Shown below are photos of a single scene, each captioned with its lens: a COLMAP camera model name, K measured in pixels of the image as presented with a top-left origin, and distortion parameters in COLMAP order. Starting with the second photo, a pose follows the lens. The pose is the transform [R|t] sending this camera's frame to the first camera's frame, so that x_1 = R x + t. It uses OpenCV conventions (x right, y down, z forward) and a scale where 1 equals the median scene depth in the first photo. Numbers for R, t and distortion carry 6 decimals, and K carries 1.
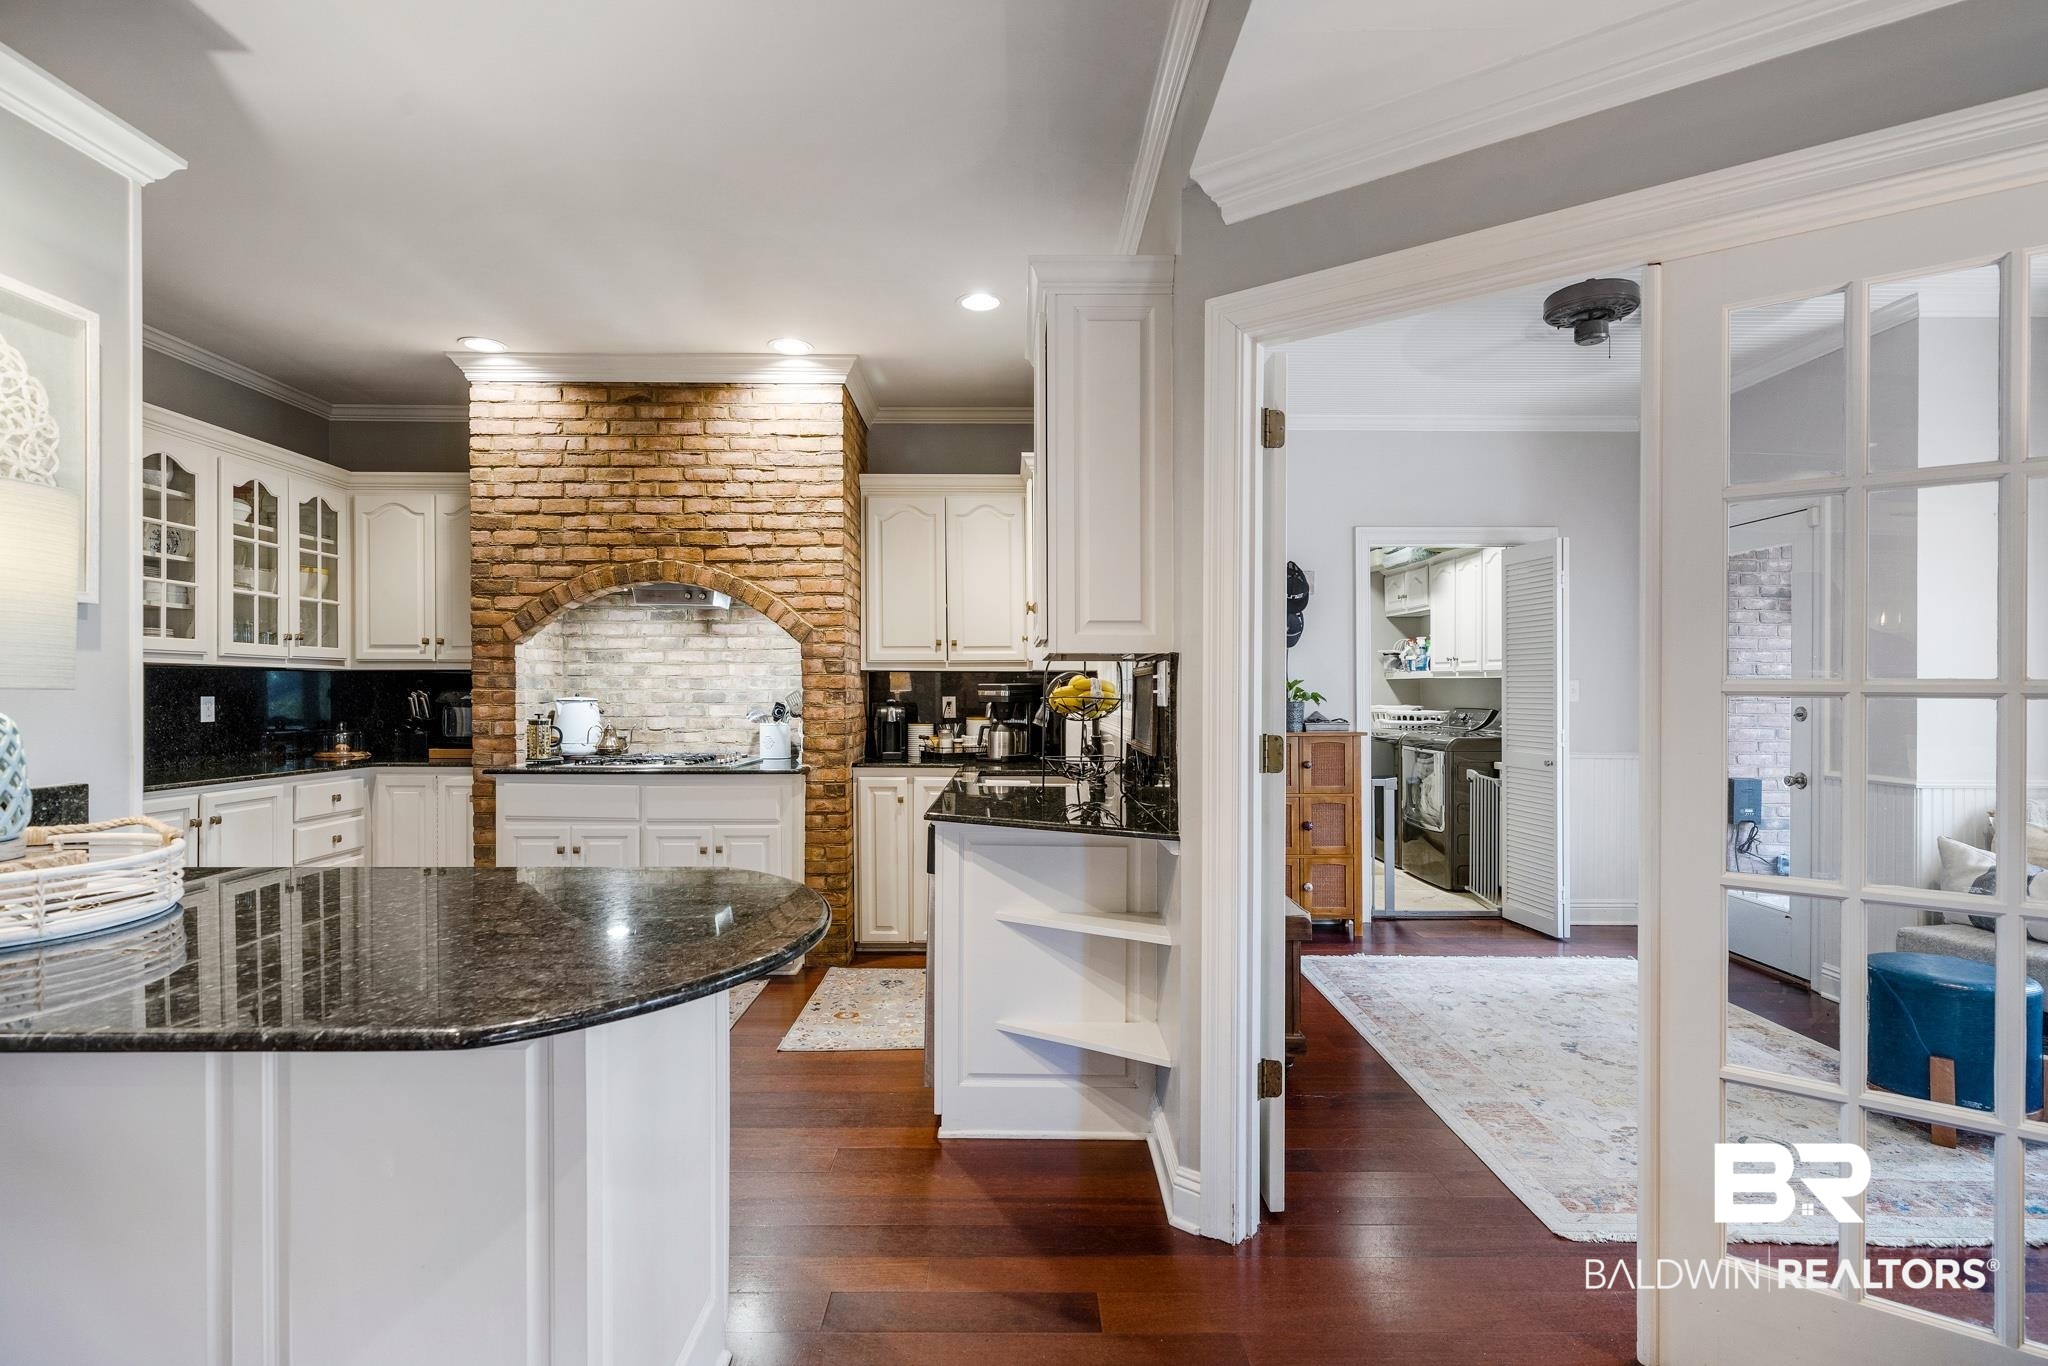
lens RADIAL K [[987.0, 0, 1024.7], [0, 987.0, 714.7], [0, 0, 1]] dist [0.002716, 0.000623]
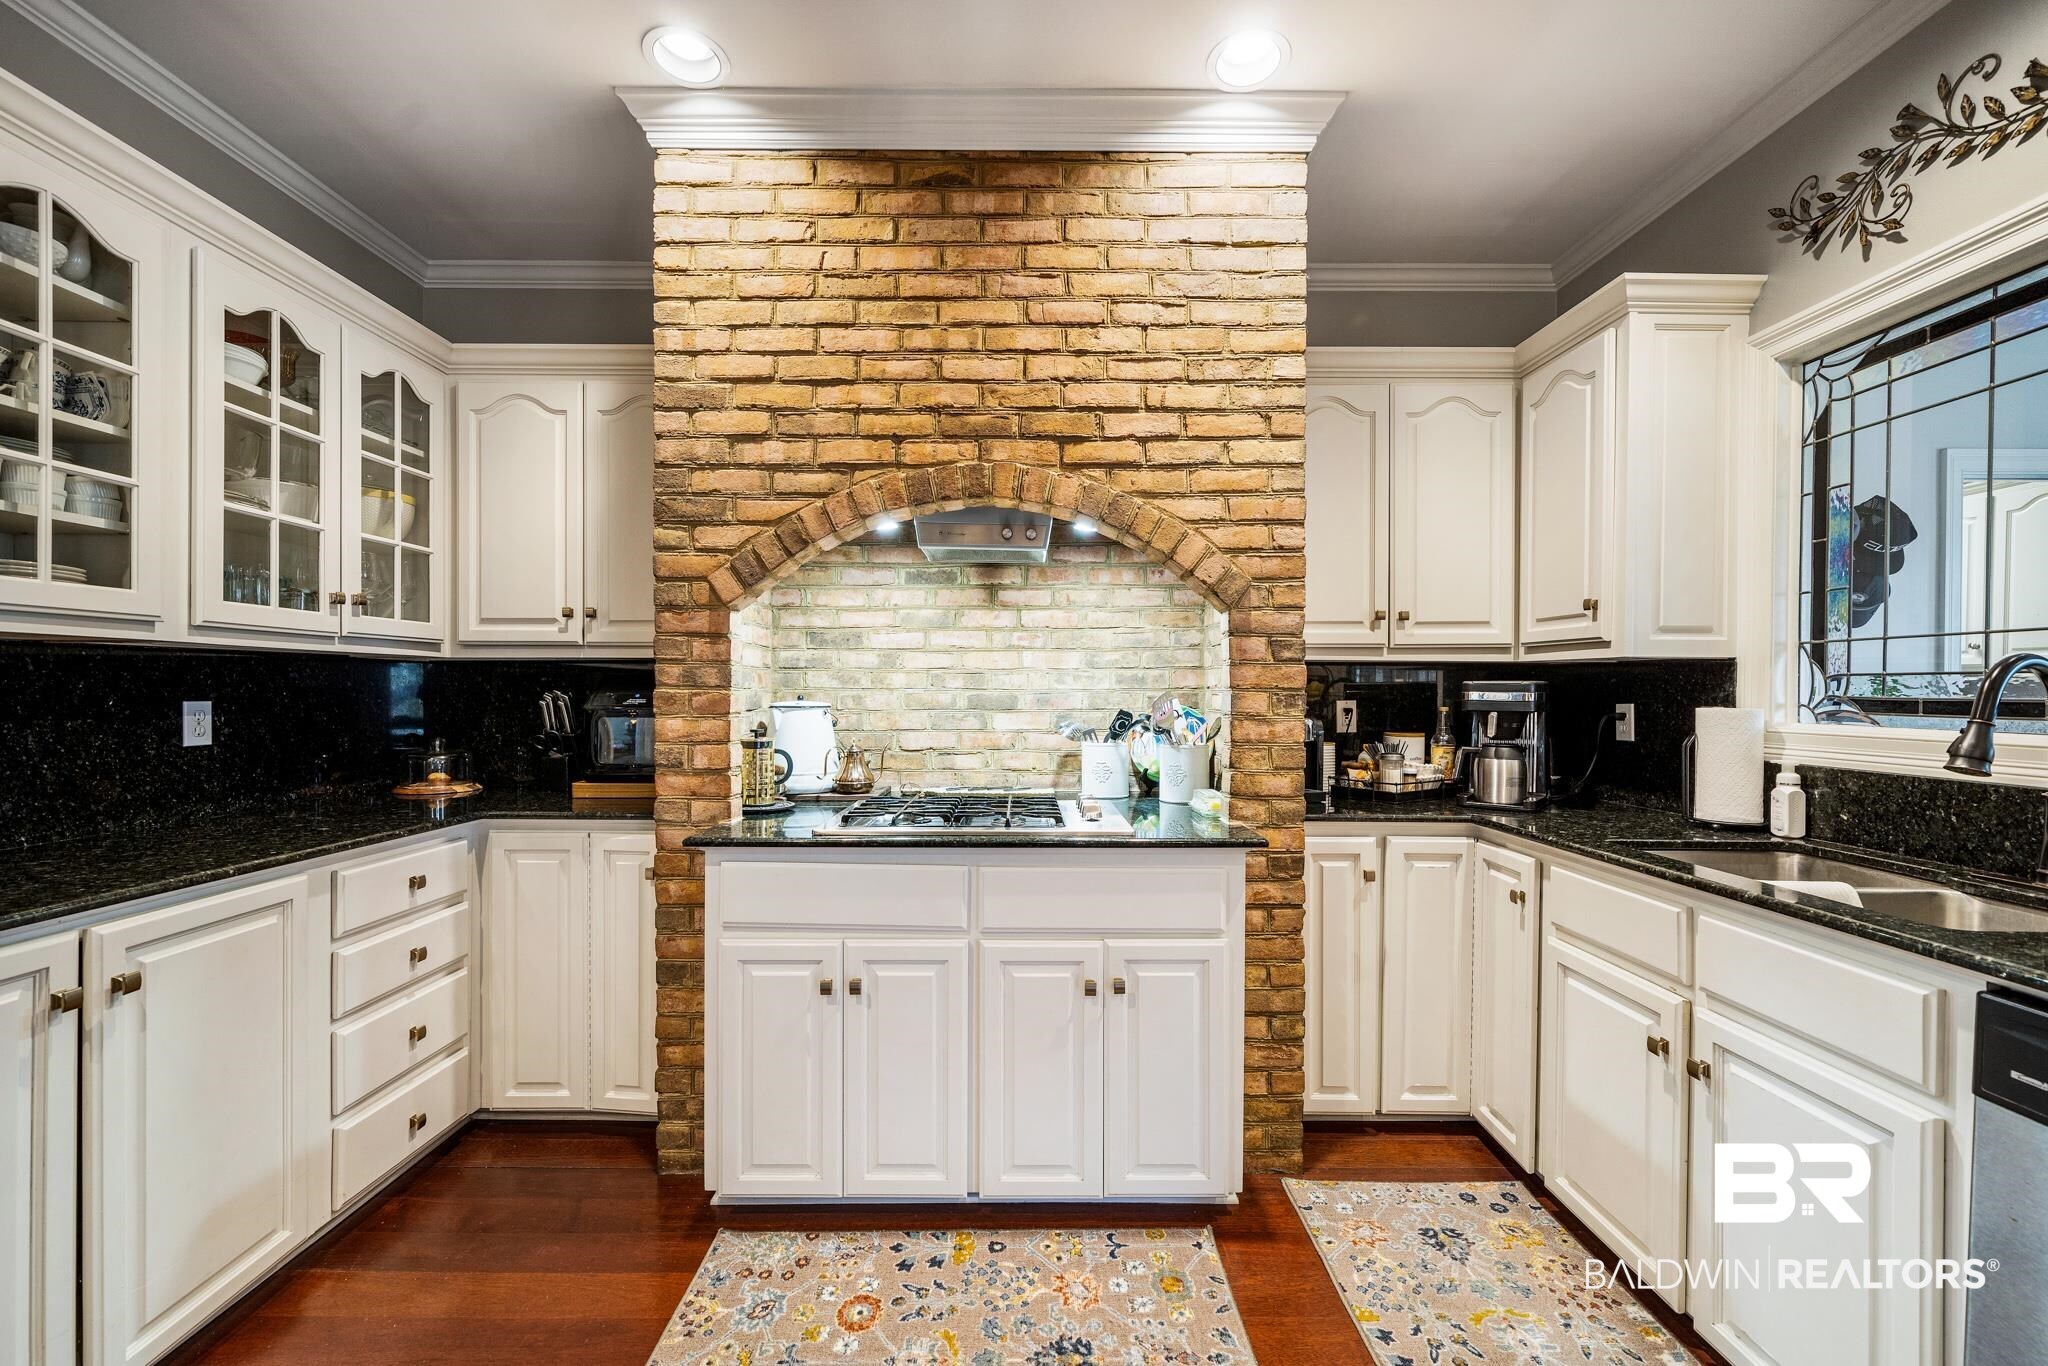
lens RADIAL K [[819.0, 0, 1026.7], [0, 819.0, 706.0], [0, 0, 1]] dist [-0.001800, -0.000318]
pose [[0.999986, 0.001198, -0.005200, -0.341936], [-0.001218, 0.999992, -0.003786, -0.014512], [0.005196, 0.003792, 0.999979, 0.527511]]
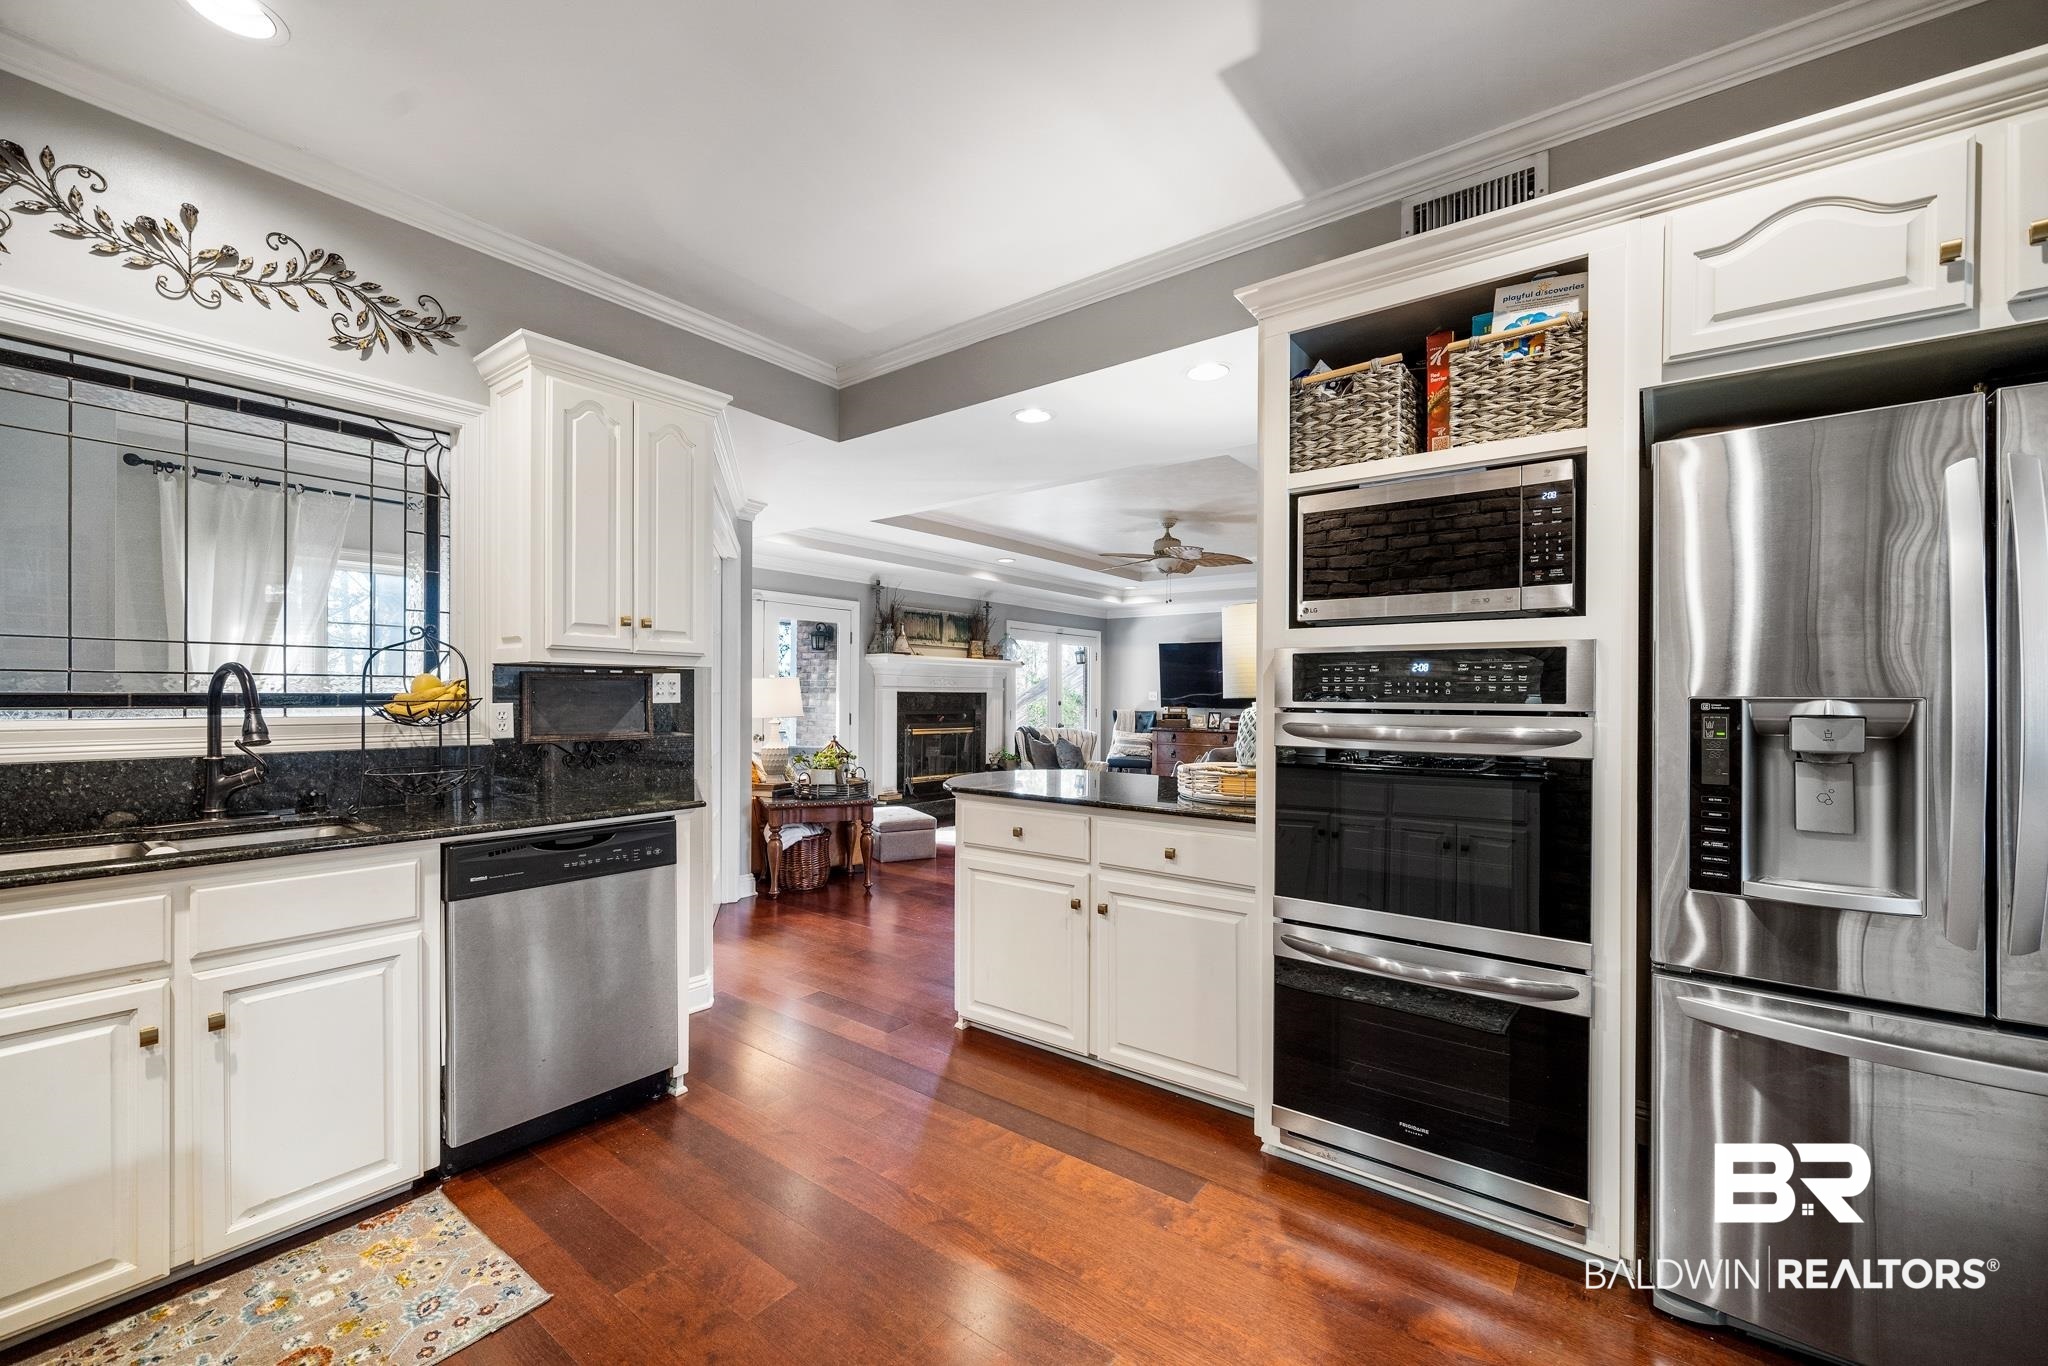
lens RADIAL K [[819.0, 0, 1026.6], [0, 819.0, 688.3], [0, 0, 1]] dist [-0.001800, -0.000318]
pose [[-0.791507, -0.004815, 0.611141, -0.628840], [0.002152, 0.999941, 0.010666, -0.027342], [-0.611156, 0.009757, -0.791450, 0.987305]]
